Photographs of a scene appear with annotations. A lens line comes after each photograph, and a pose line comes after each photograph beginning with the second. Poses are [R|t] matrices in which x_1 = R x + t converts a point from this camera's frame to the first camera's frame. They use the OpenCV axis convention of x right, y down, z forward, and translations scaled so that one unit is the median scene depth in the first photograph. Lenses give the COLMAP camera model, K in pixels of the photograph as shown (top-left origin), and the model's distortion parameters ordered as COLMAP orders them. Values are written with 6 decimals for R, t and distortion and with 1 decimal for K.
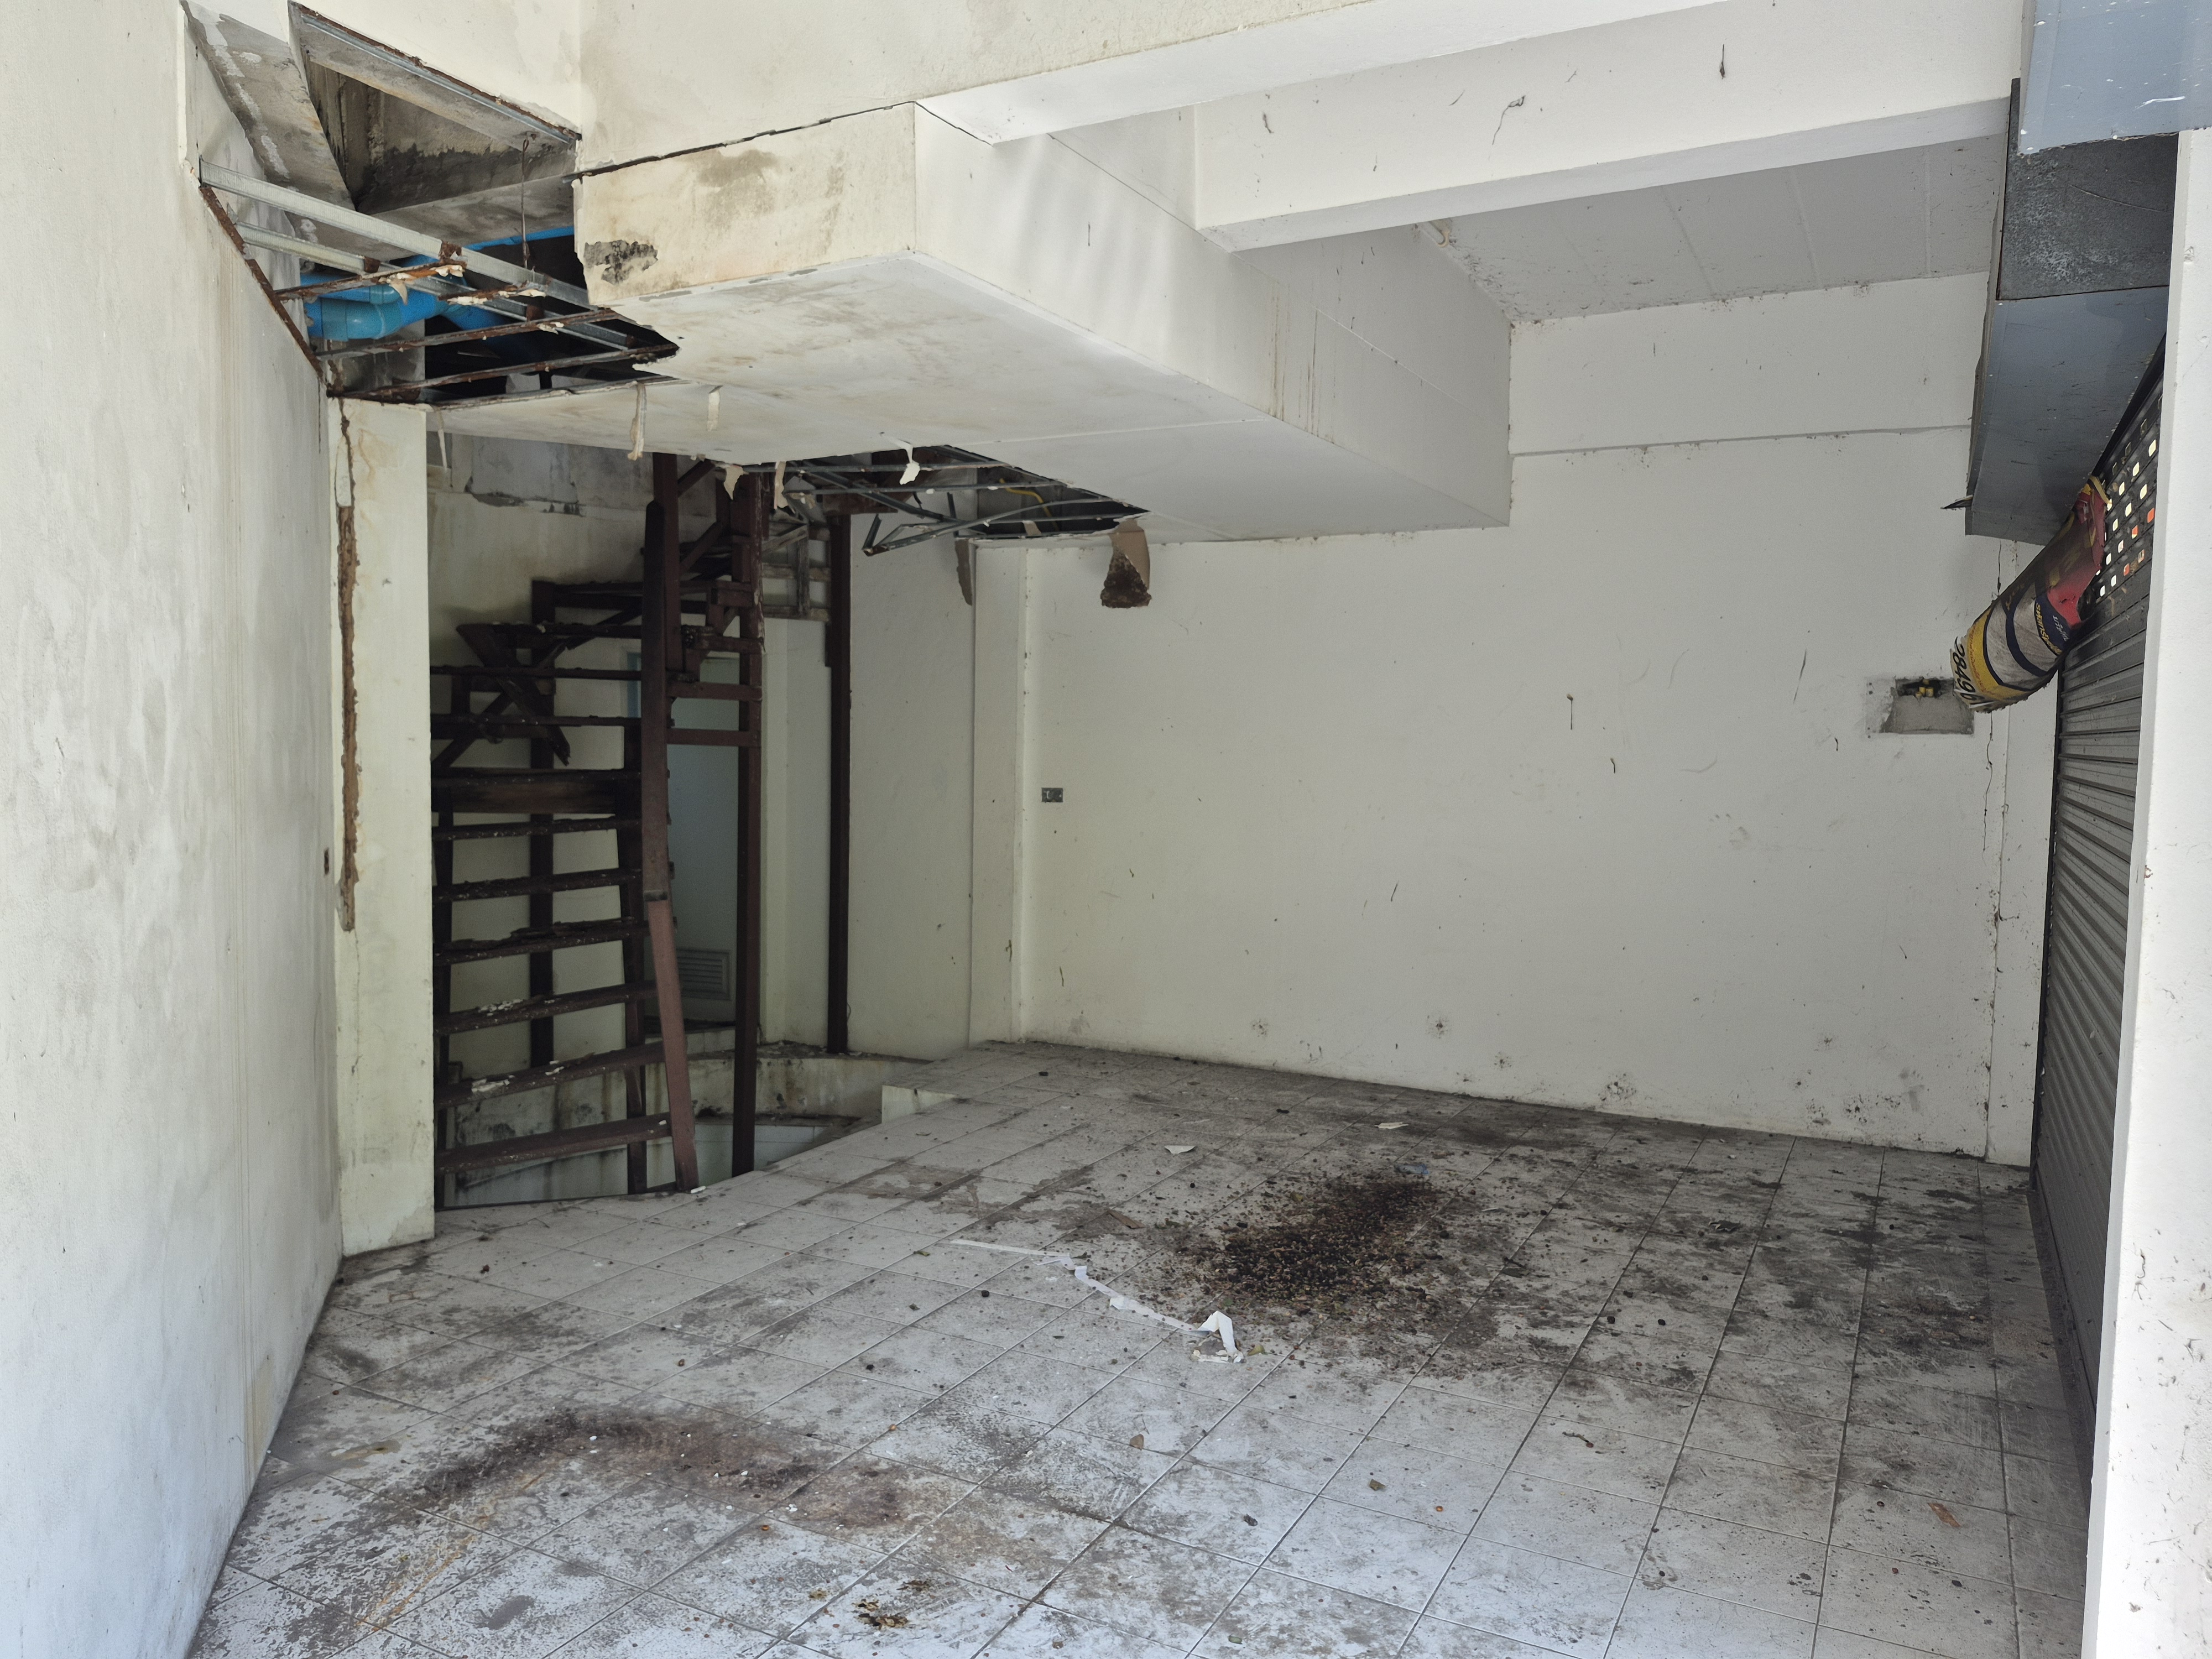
lens RADIAL K [[1526.8, 0, 1106.0], [0, 1526.8, 829.5], [0, 0, 1]] dist [0.073289, -0.060387]
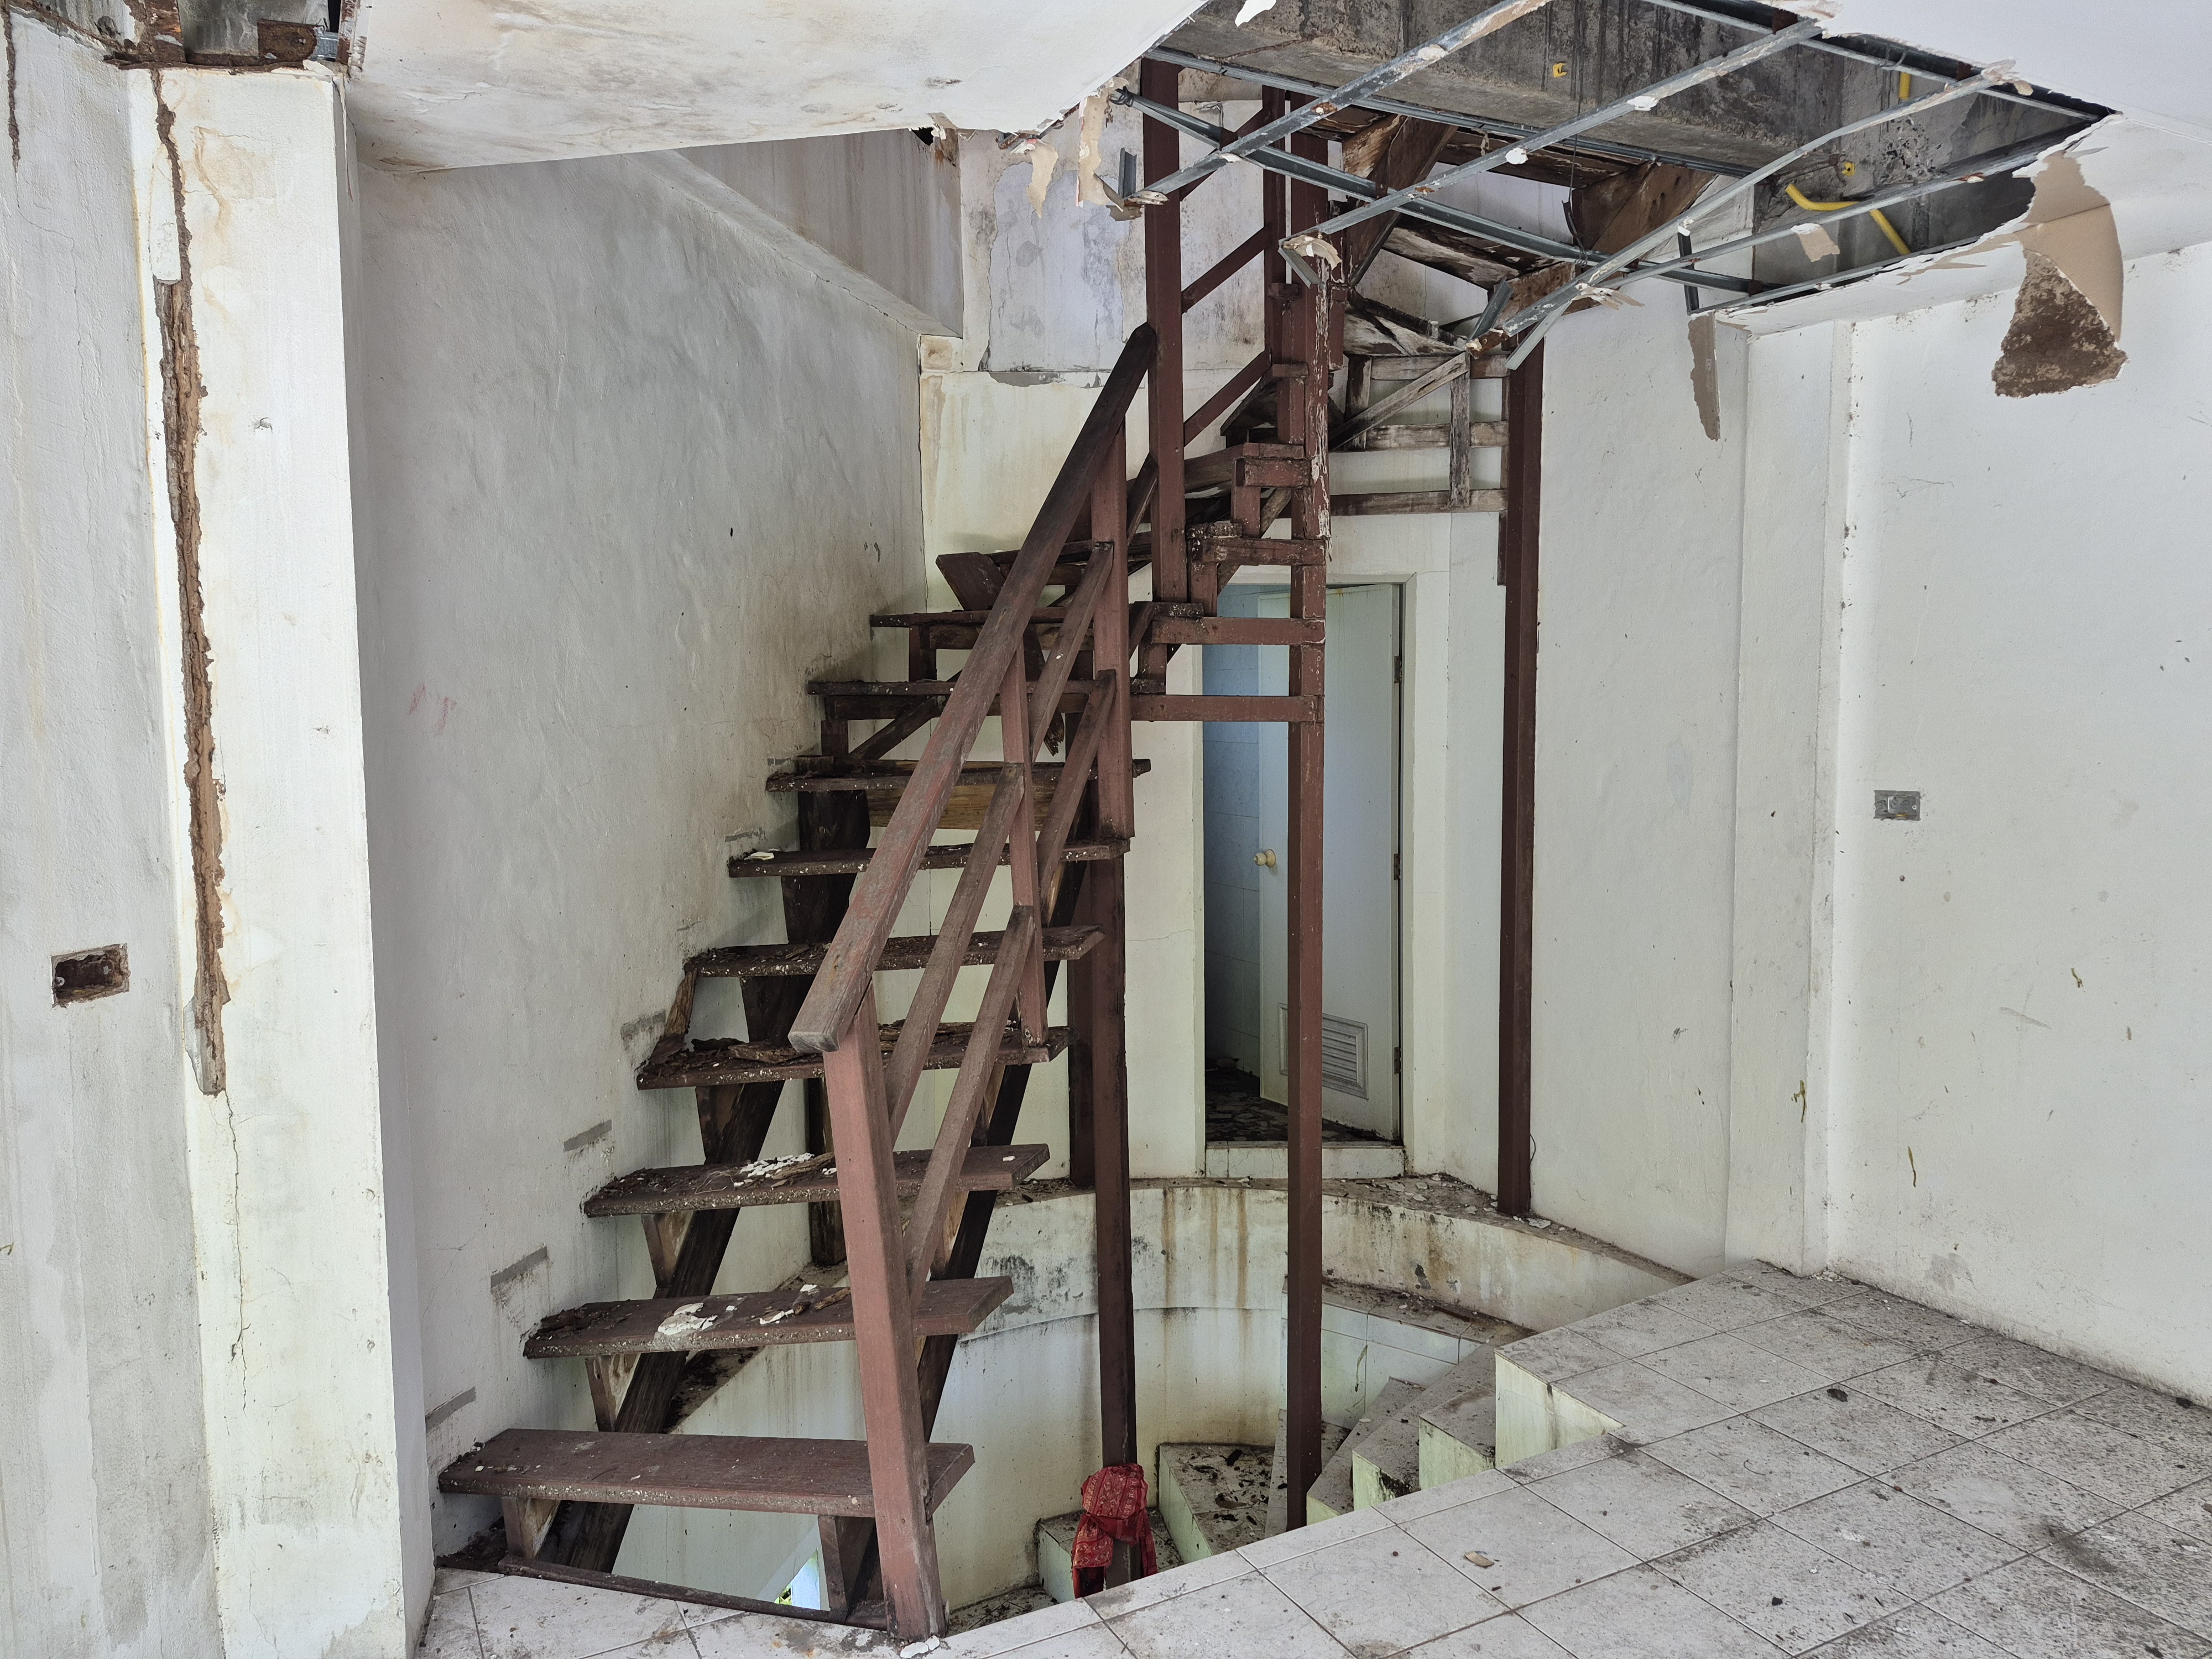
lens RADIAL K [[1518.3, 0, 1111.2], [0, 1518.3, 809.4], [0, 0, 1]] dist [0.073080, -0.081869]
pose [[0.828313, 0.018850, -0.559949, 0.038523], [-0.012548, 0.999807, 0.015096, -0.028747], [0.560126, -0.005478, 0.828390, 0.484318]]
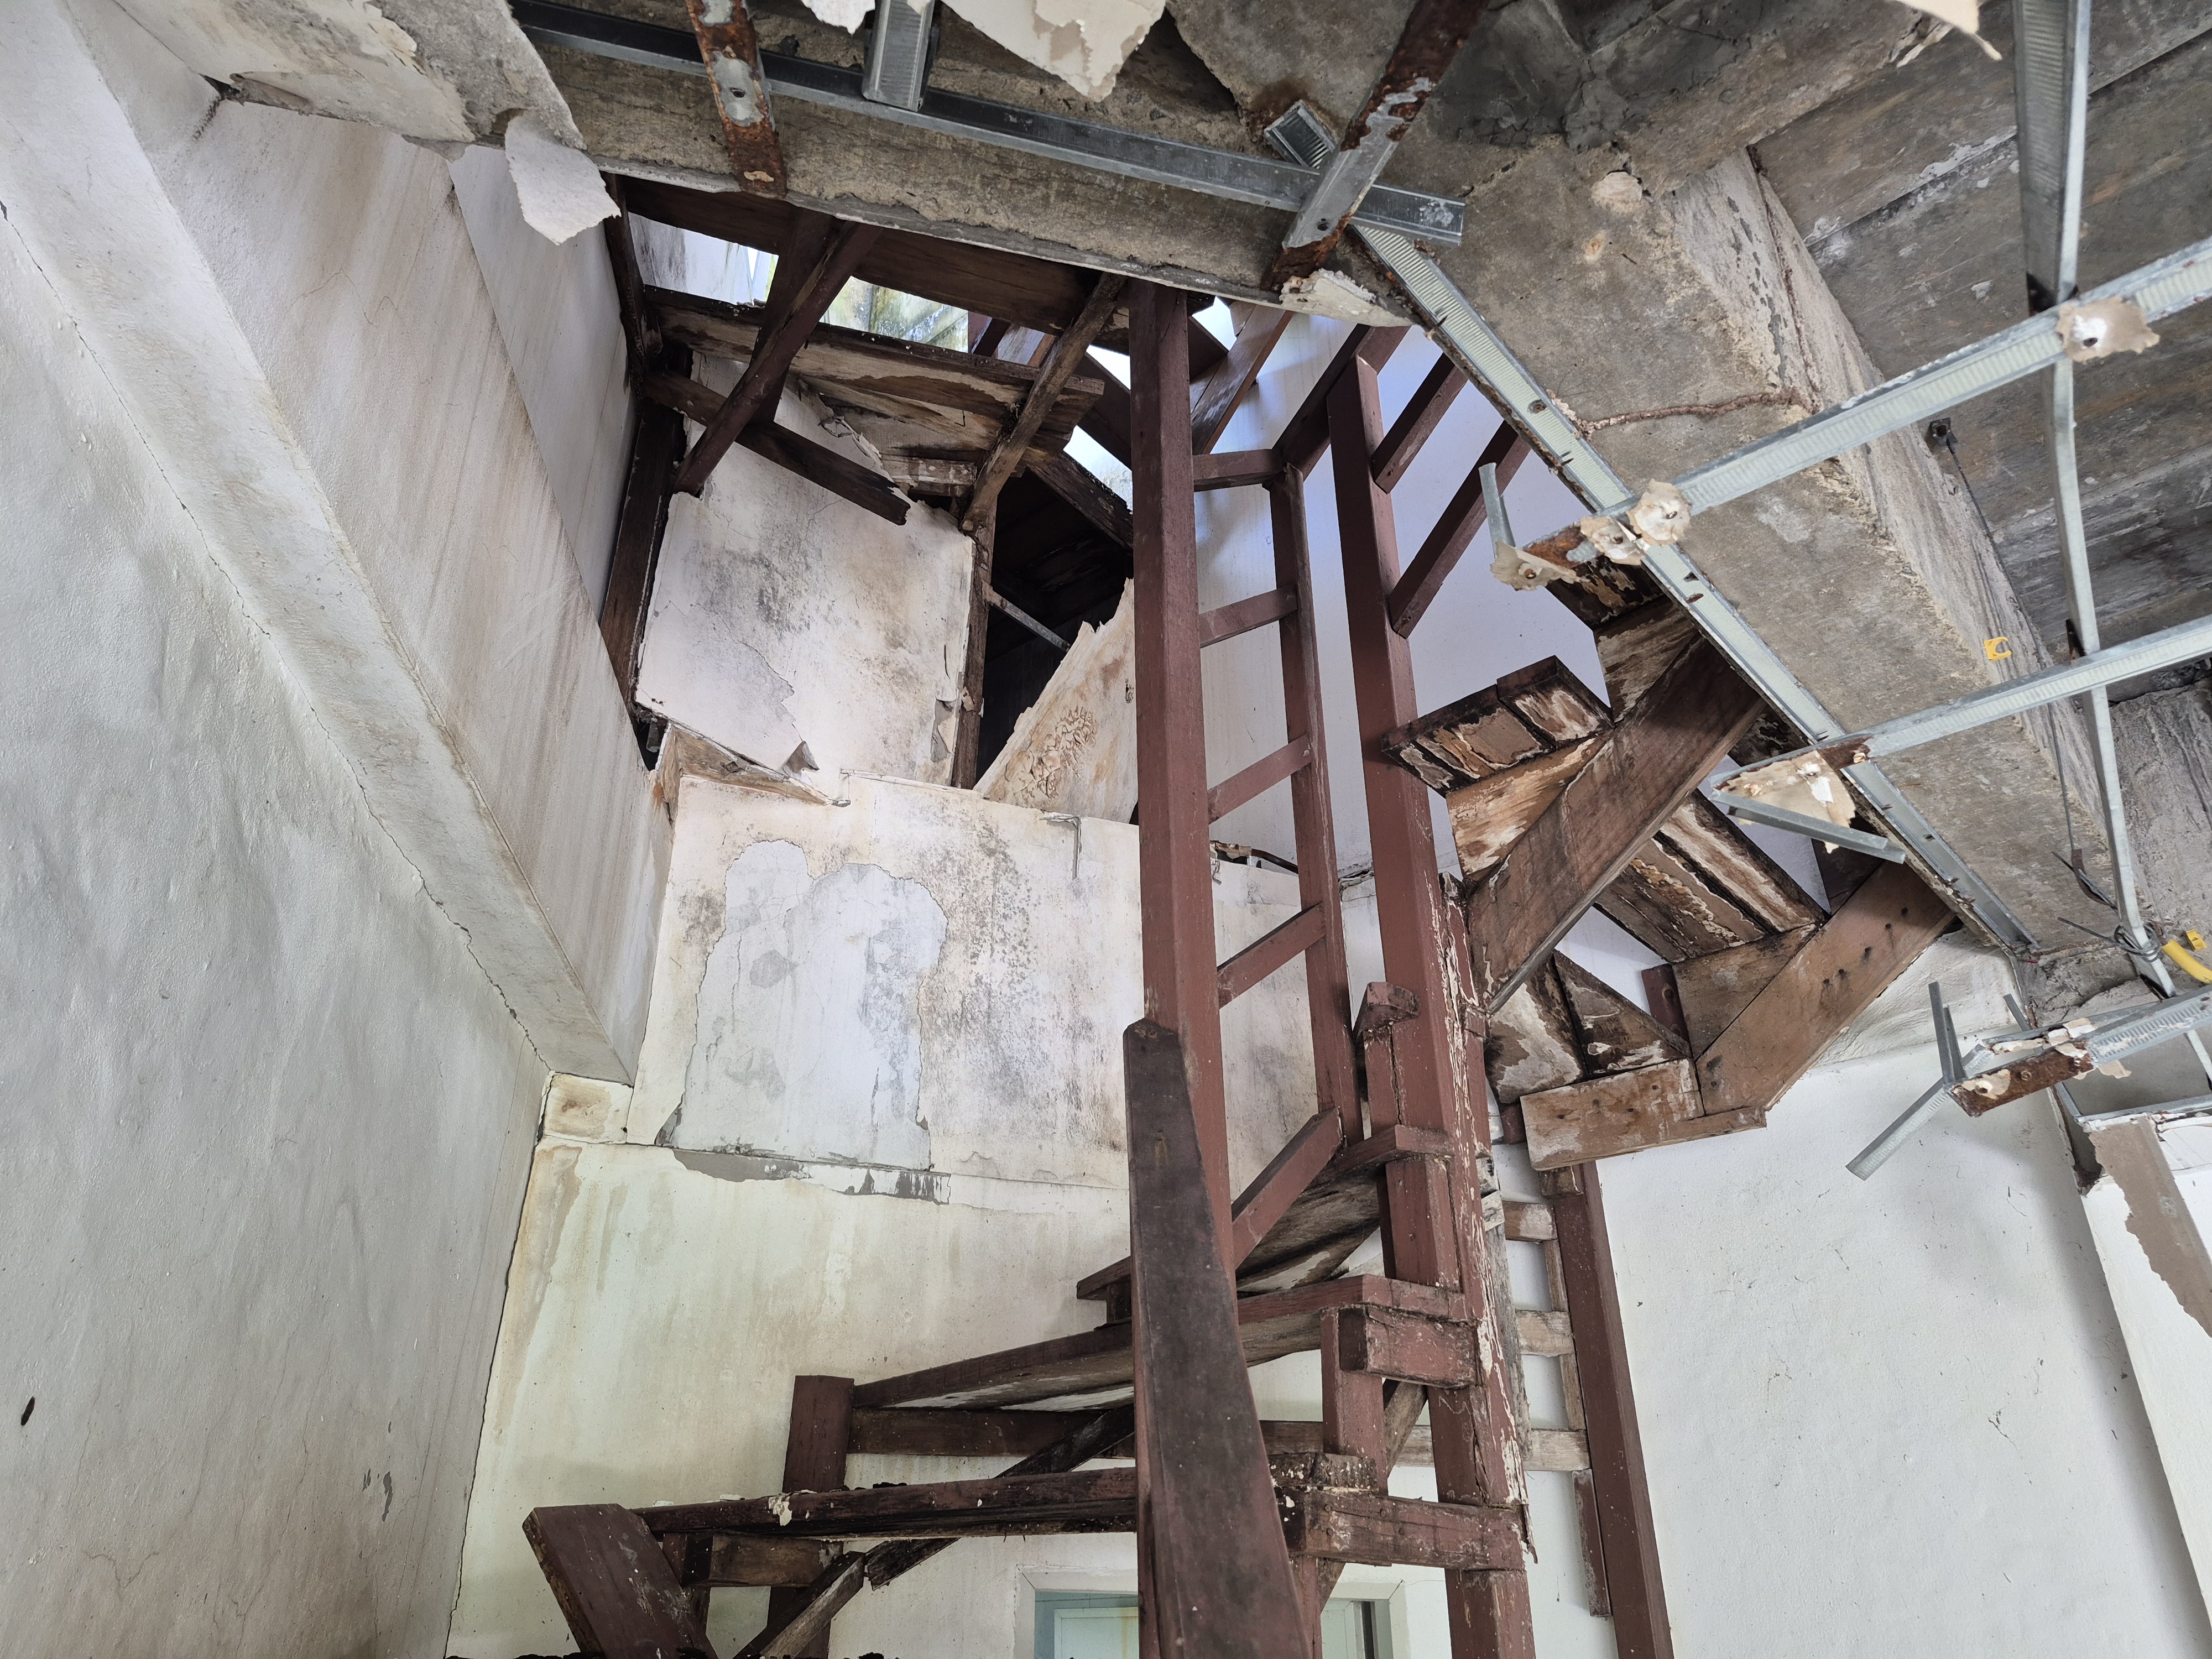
lens RADIAL K [[1526.8, 0, 1106.0], [0, 1526.8, 829.5], [0, 0, 1]] dist [0.073289, -0.060387]
pose [[0.968962, -0.135838, -0.206542, -0.231138], [0.001557, 0.838837, -0.544380, -0.078899], [0.247203, 0.527162, 0.813014, 0.724901]]
